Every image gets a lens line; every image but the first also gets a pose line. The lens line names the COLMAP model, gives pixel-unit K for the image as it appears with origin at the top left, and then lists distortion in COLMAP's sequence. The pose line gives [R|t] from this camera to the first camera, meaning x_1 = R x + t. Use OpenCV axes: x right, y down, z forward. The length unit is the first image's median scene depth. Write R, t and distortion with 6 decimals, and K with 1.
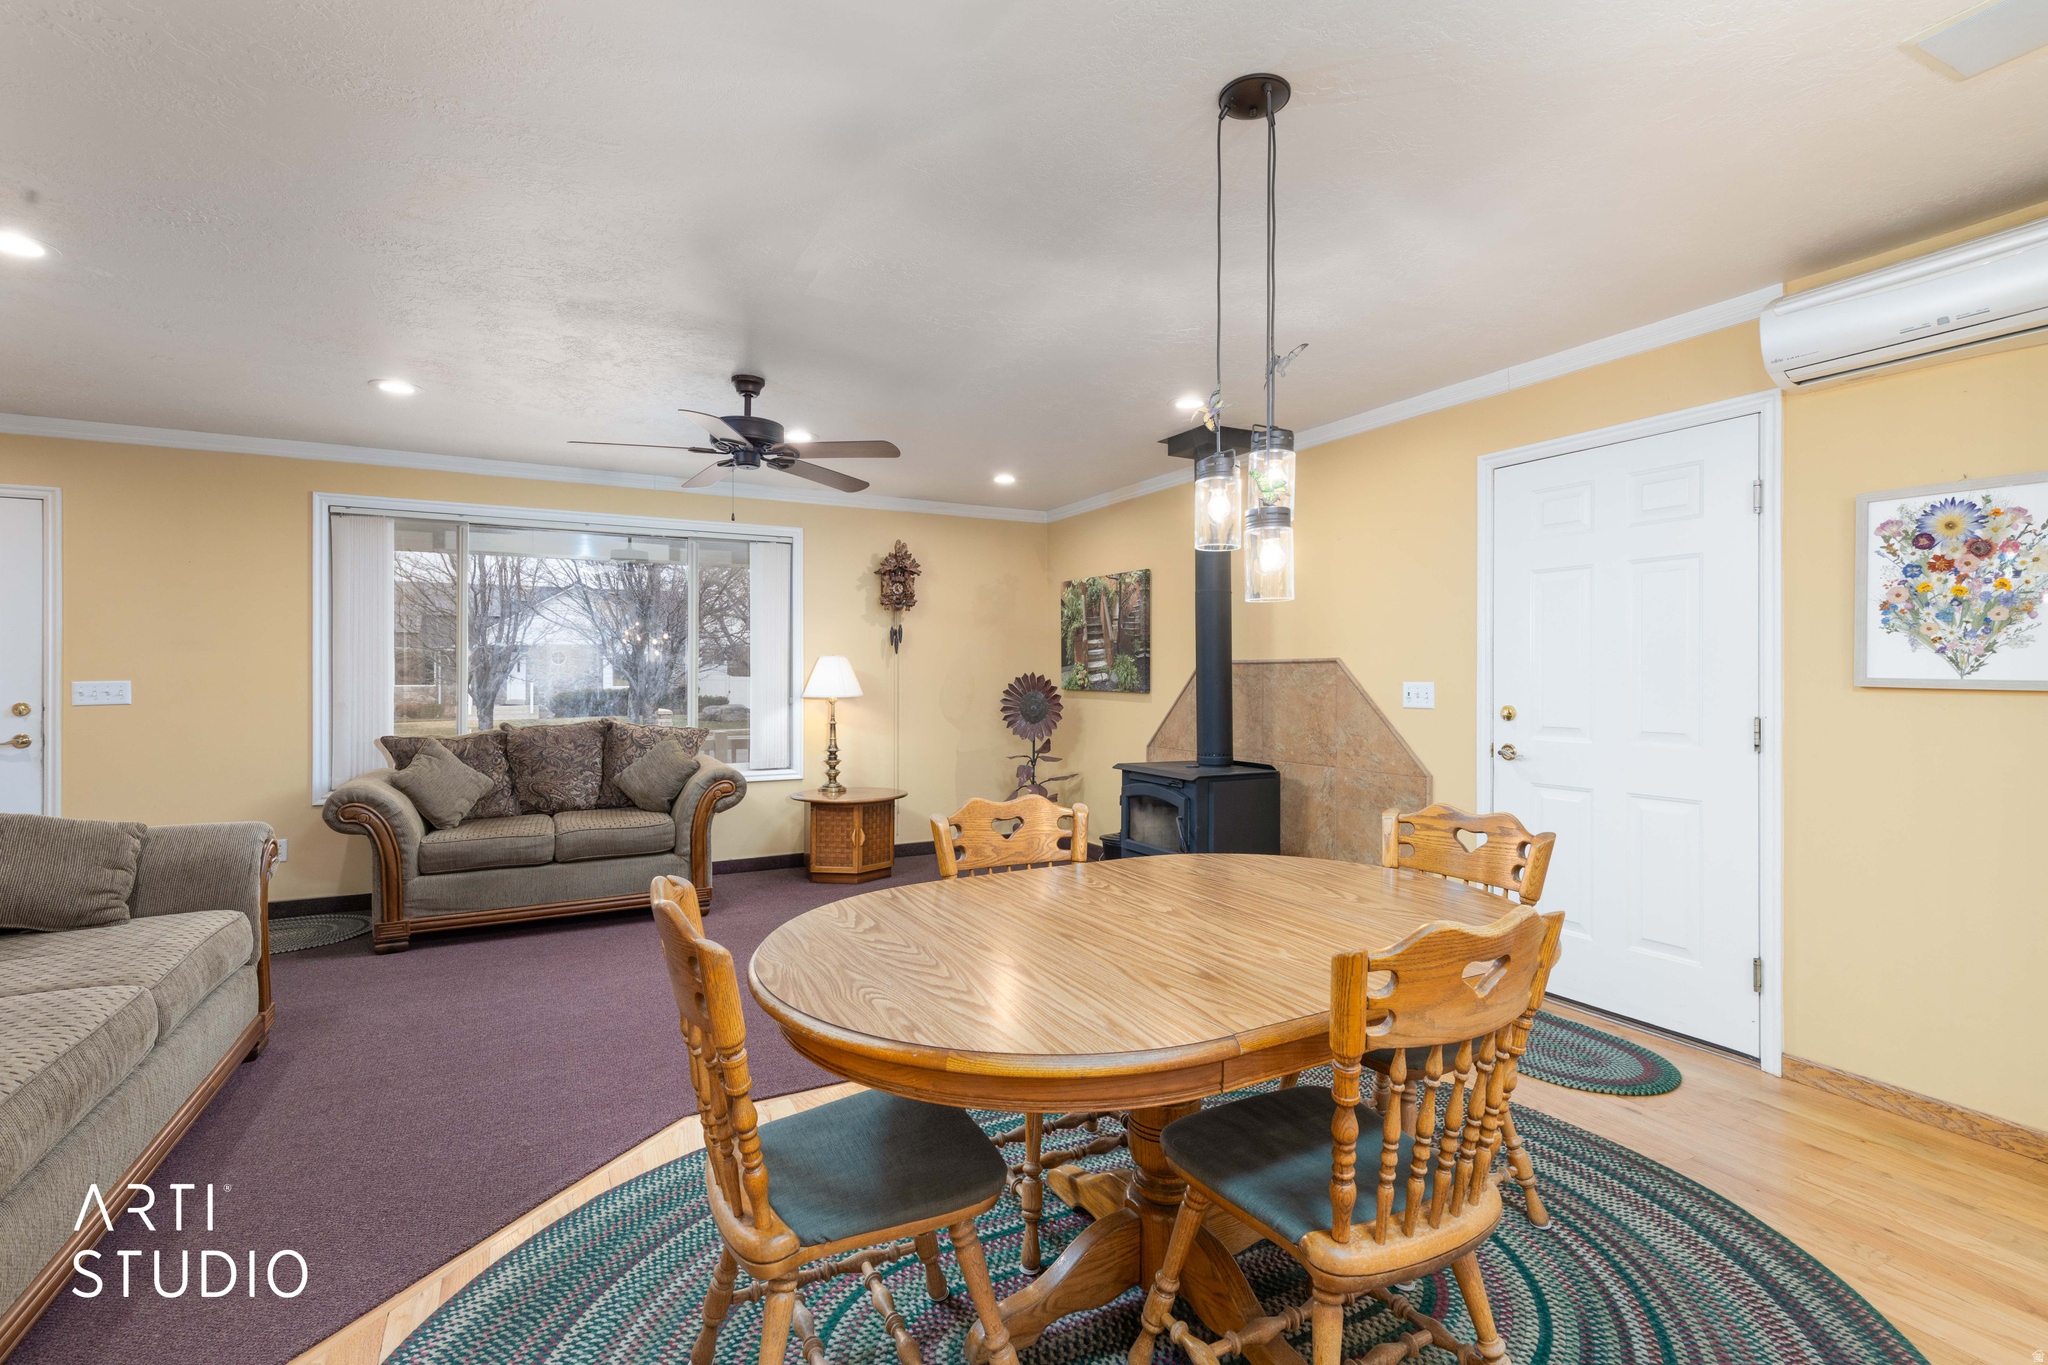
lens RADIAL K [[937.5, 0, 1023.2], [0, 937.5, 674.9], [0, 0, 1]] dist [-0.000185, -0.000458]
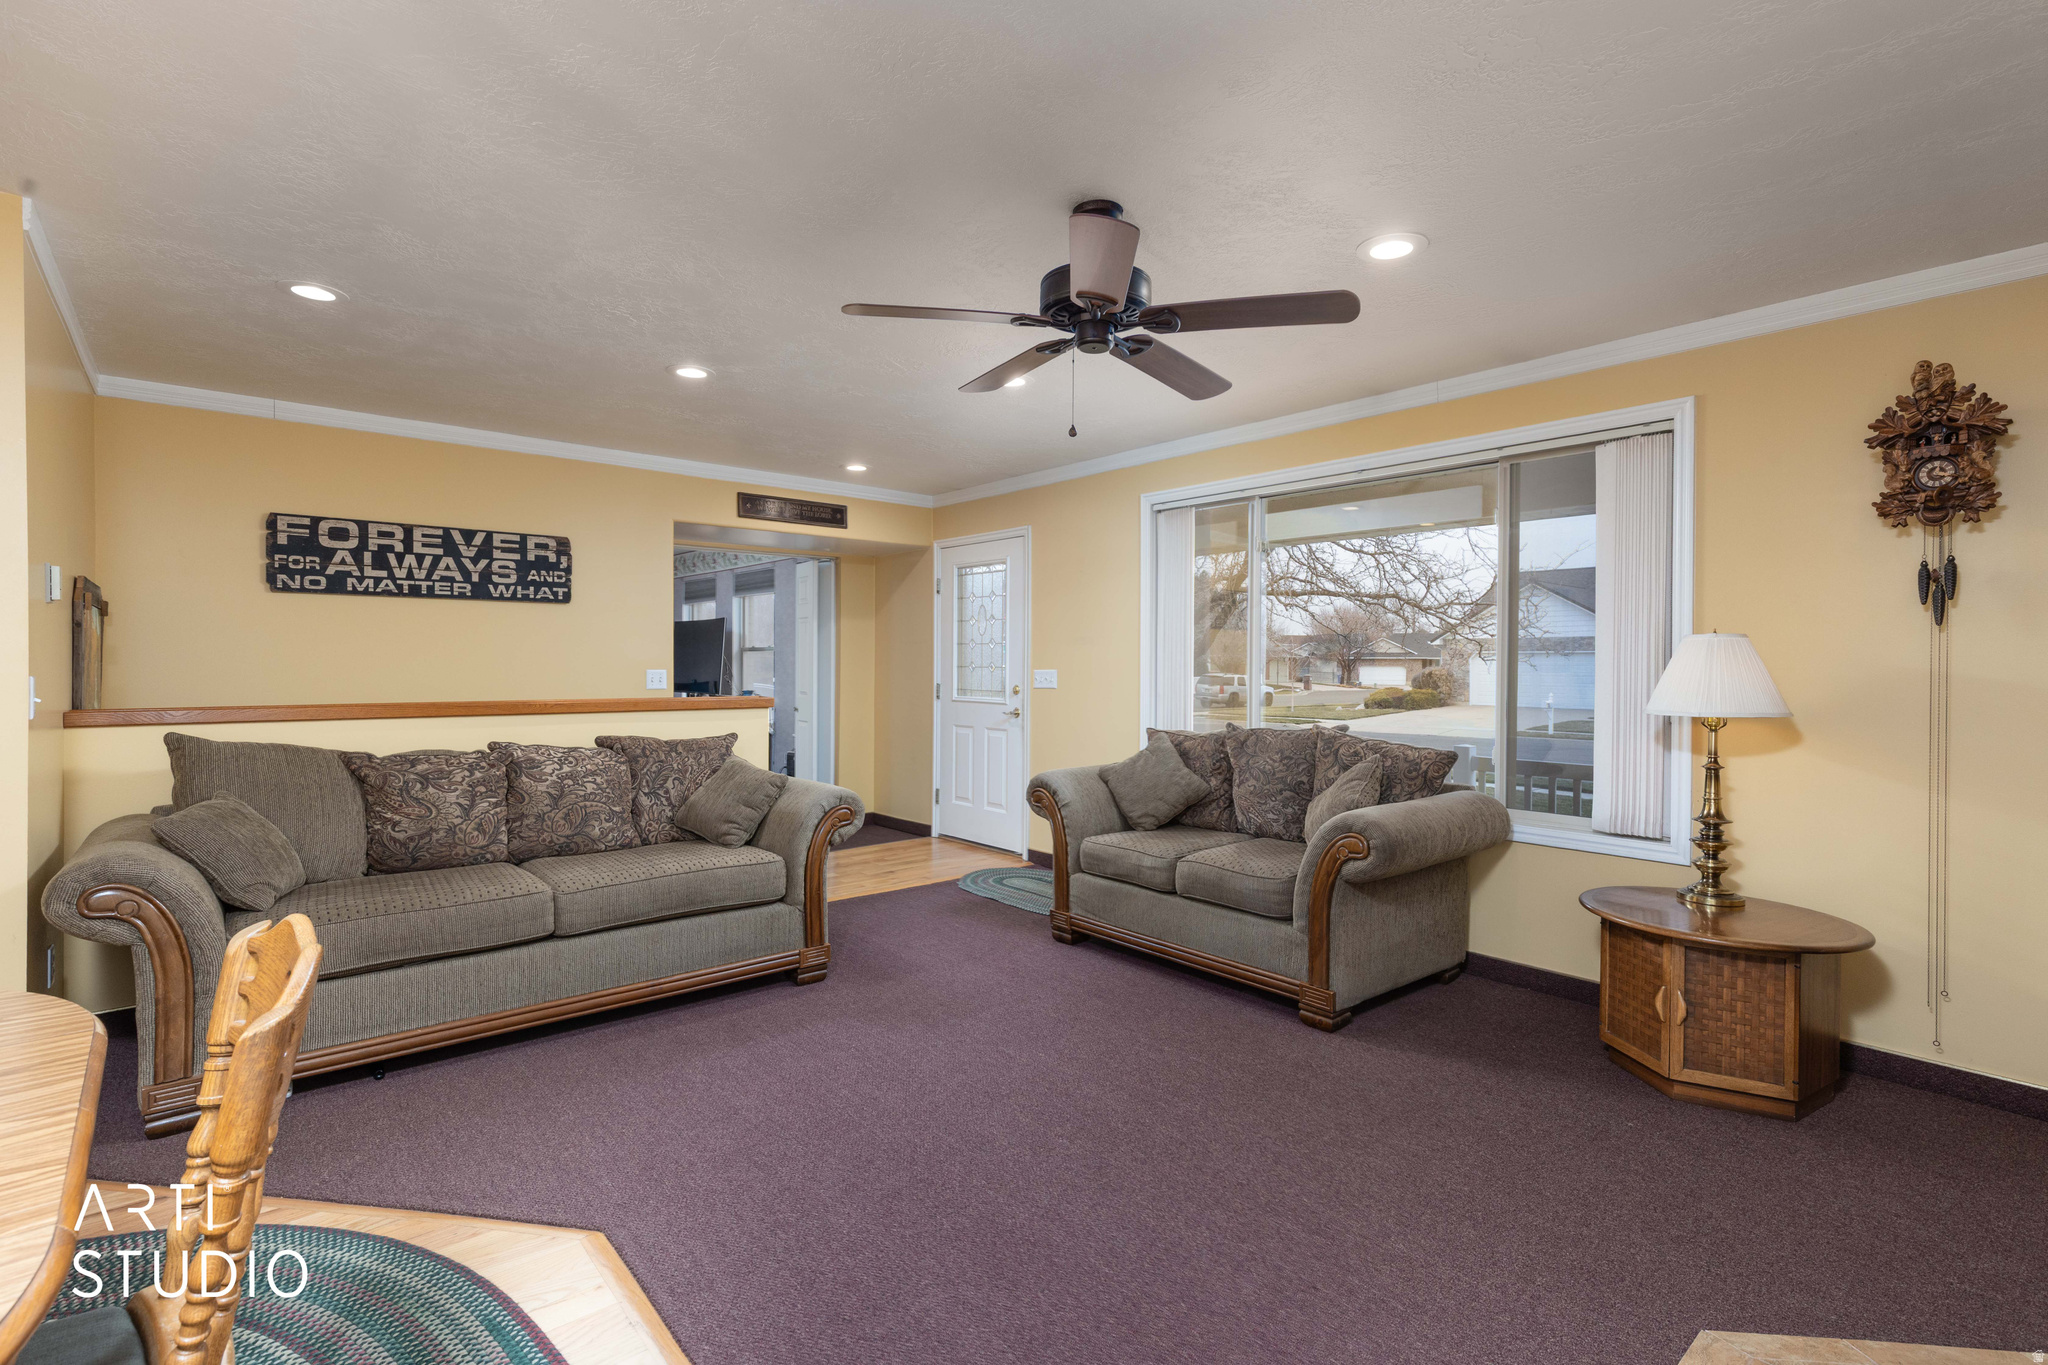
lens RADIAL K [[937.5, 0, 1020.9], [0, 937.5, 670.7], [0, 0, 1]] dist [-0.000185, -0.000458]
pose [[0.229131, 0.002616, -0.973392, 0.201743], [-0.018456, 0.999828, -0.001657, 0.007508], [0.973221, 0.018344, 0.229140, 0.520222]]
